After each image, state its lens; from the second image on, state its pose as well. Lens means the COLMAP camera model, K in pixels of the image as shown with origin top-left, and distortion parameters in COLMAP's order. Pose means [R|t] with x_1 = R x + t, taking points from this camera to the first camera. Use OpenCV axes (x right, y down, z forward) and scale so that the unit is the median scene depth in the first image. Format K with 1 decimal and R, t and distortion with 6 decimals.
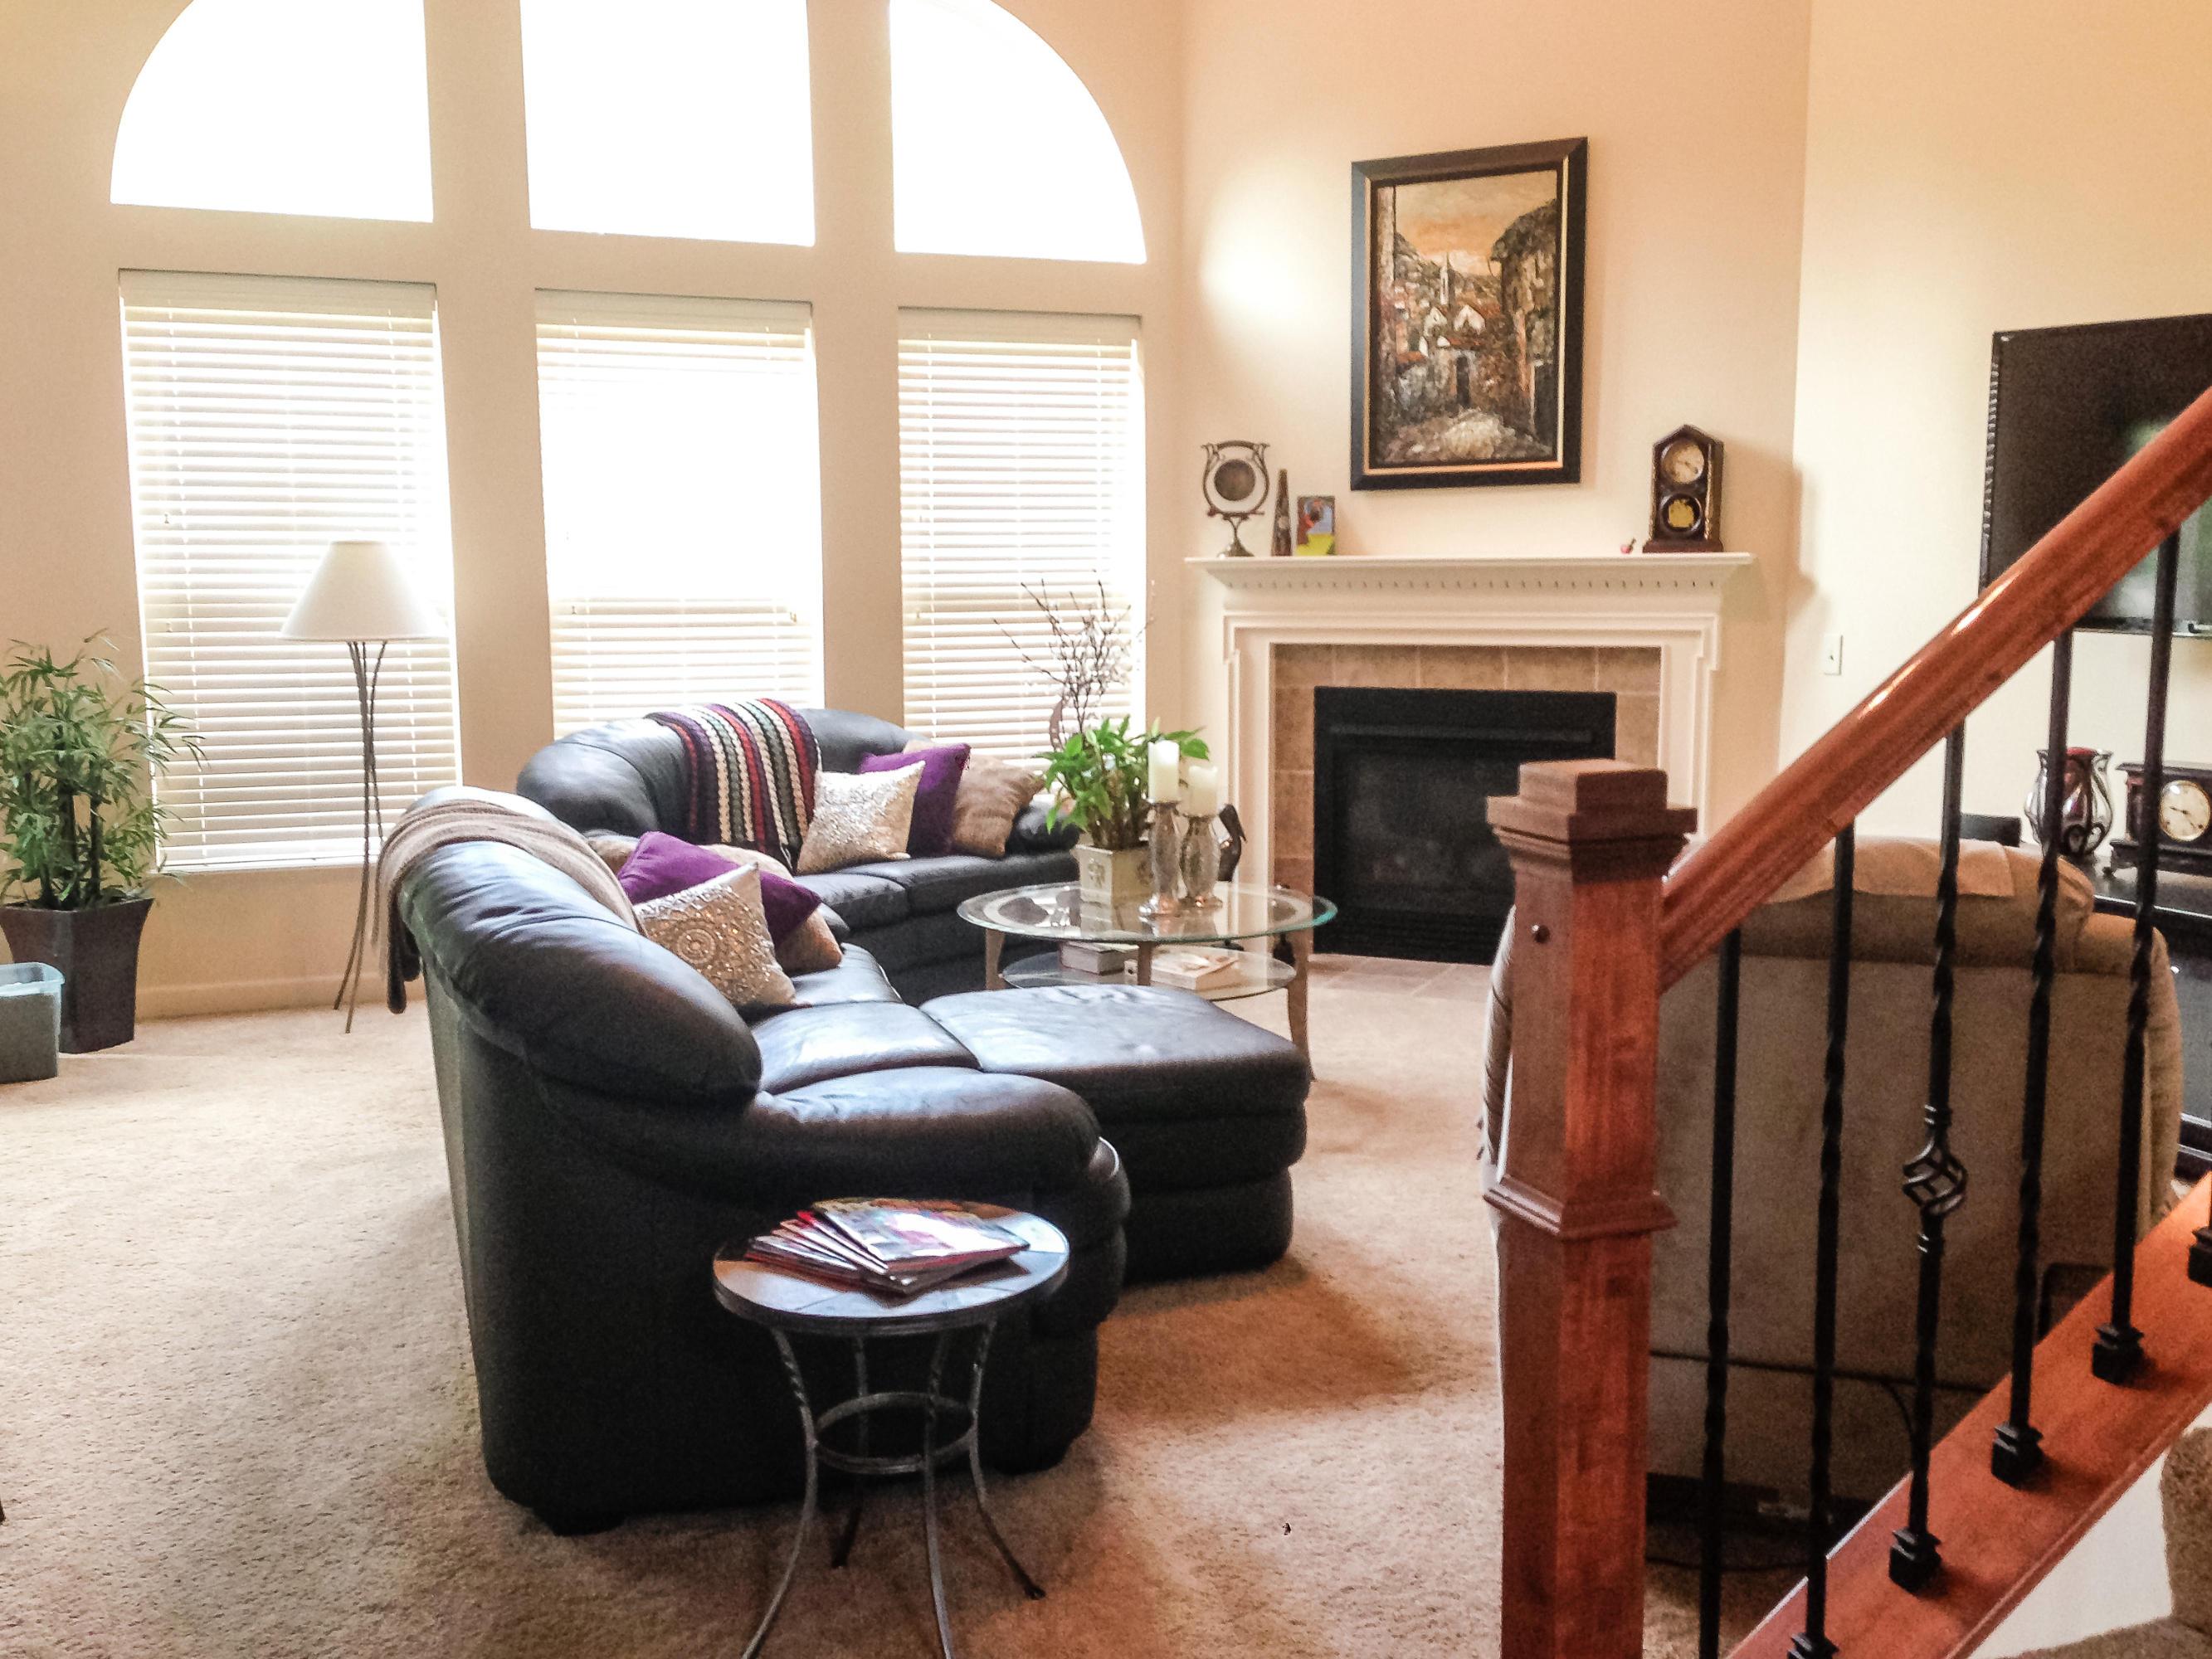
lens RADIAL K [[2122.4, 0, 1104.9], [0, 2122.4, 839.8], [0, 0, 1]] dist [0.052193, -0.018813]
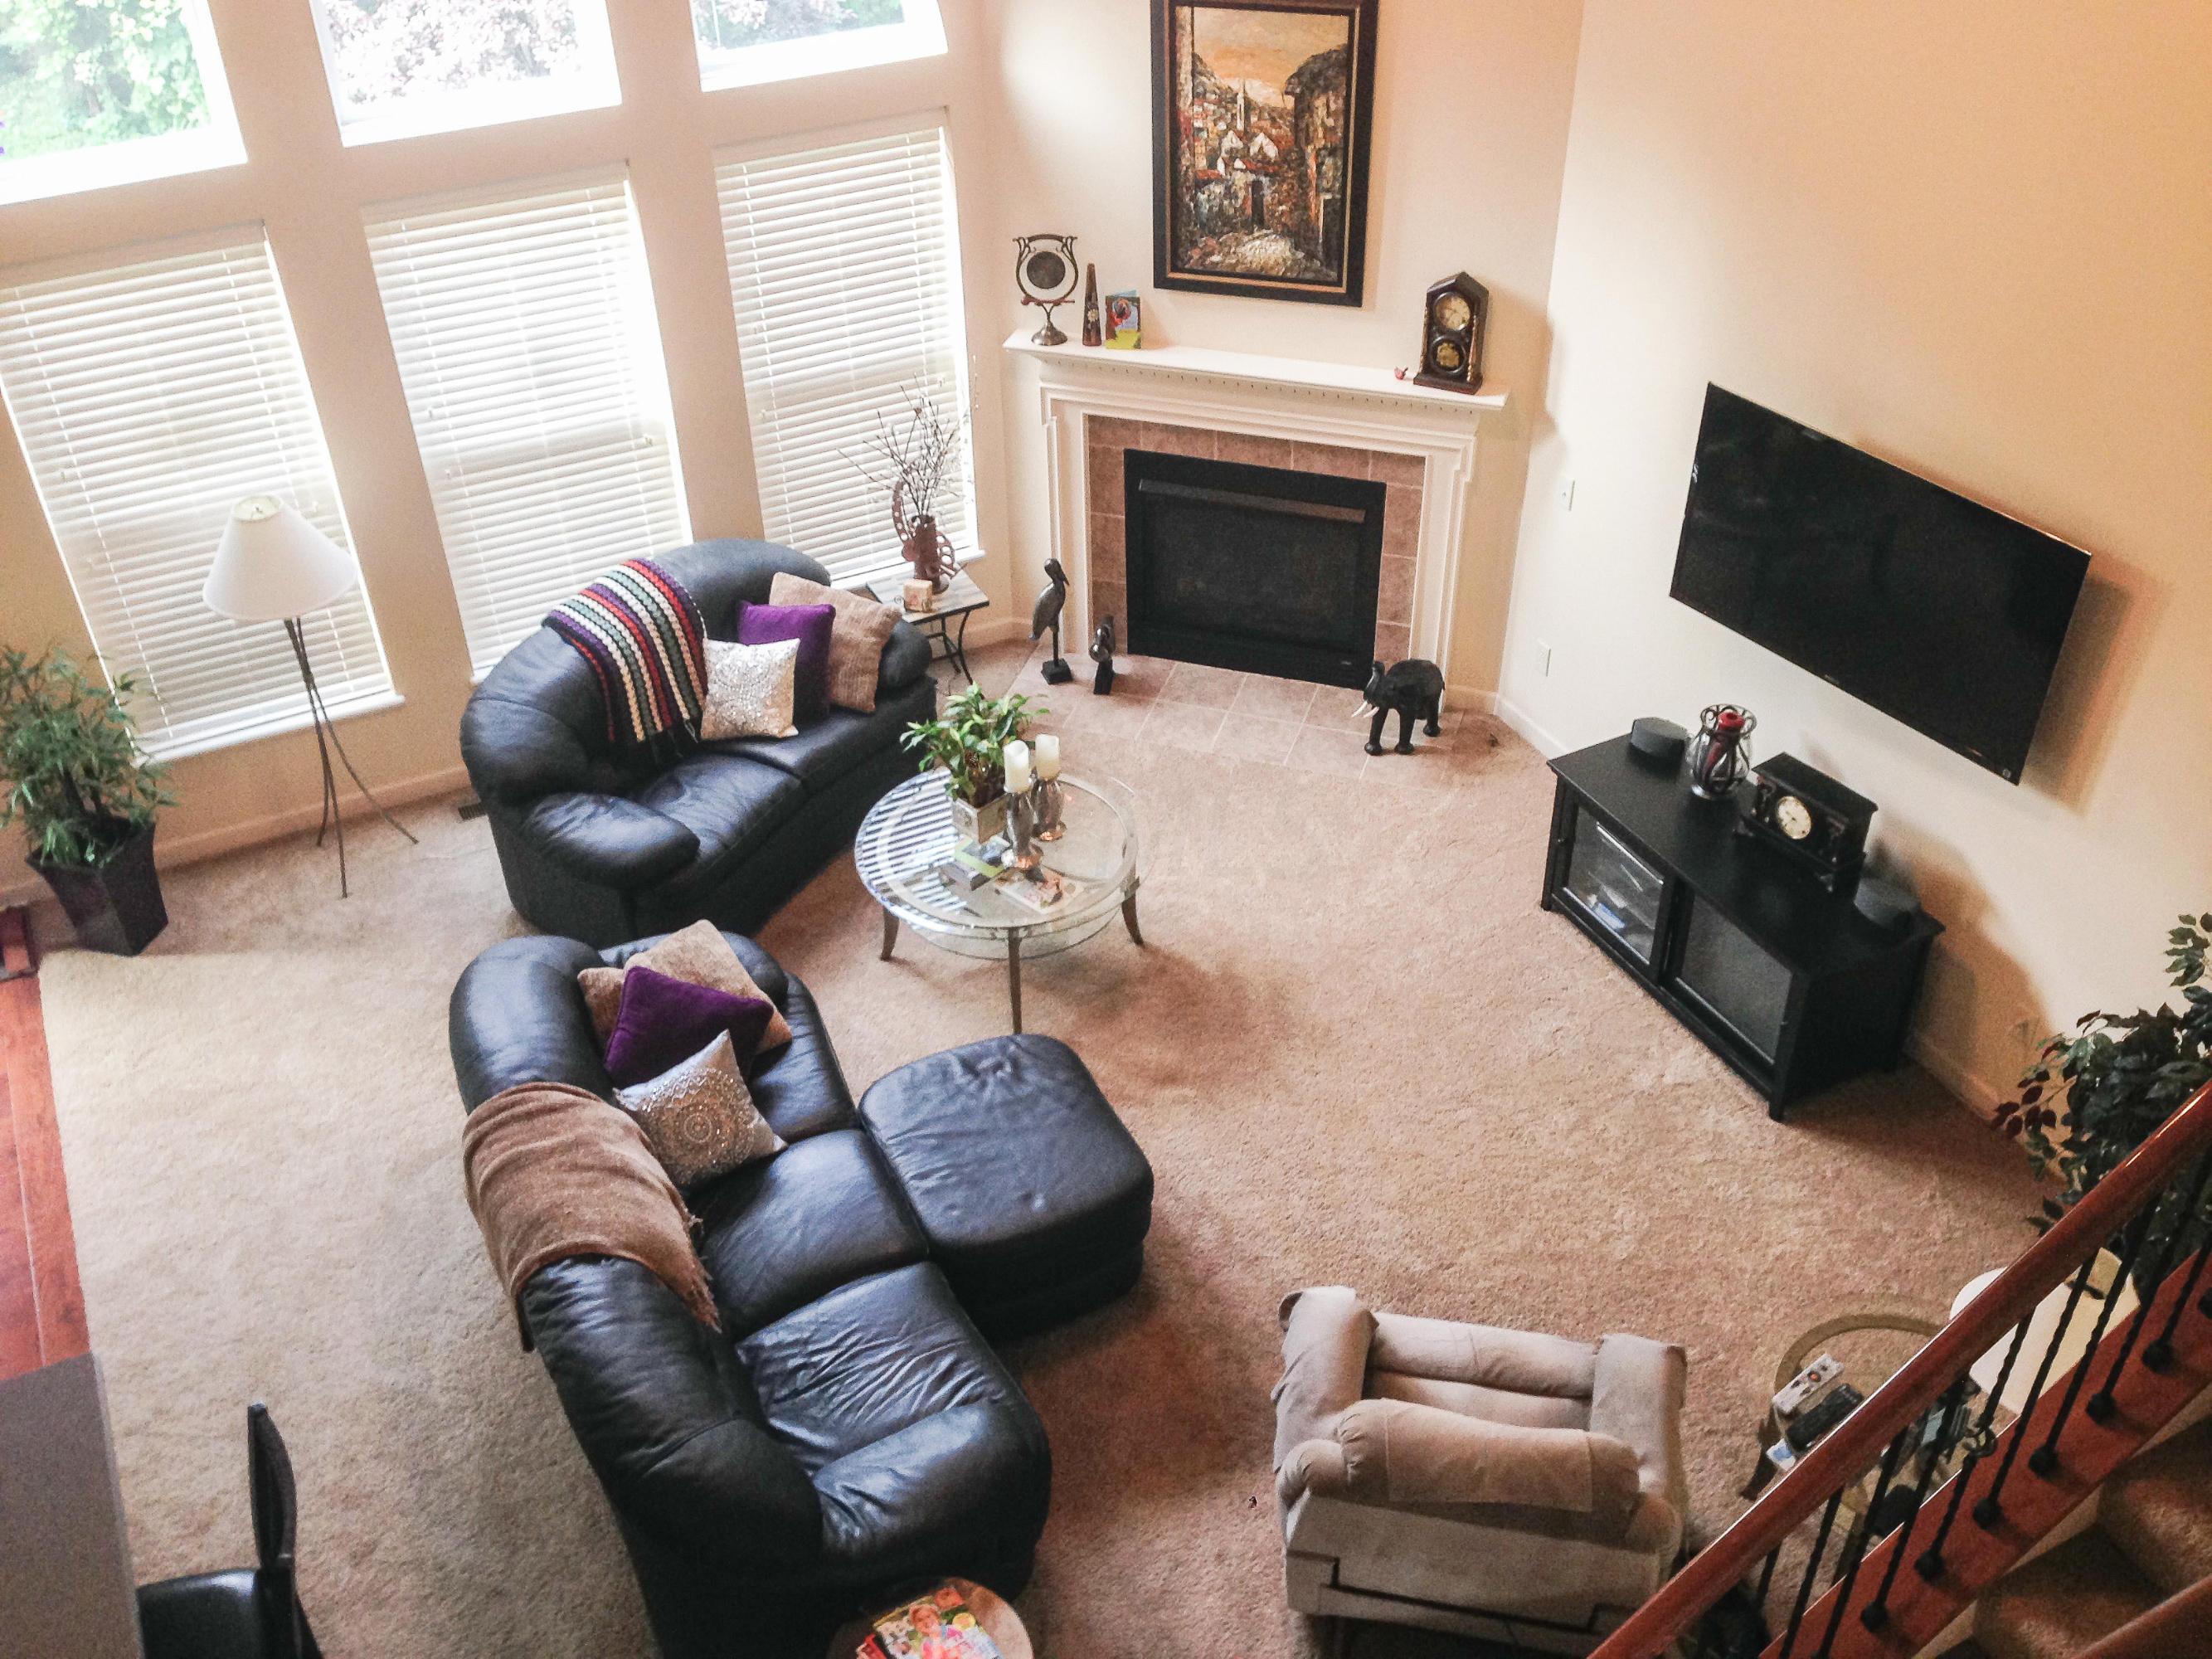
lens RADIAL K [[2075.5, 0, 1117.3], [0, 2075.5, 827.3], [0, 0, 1]] dist [0.053416, -0.021385]
pose [[0.992922, -0.078955, 0.088724, -0.019284], [0.024297, 0.866271, 0.498984, -0.470110], [-0.116256, -0.493296, 0.862057, -0.047335]]
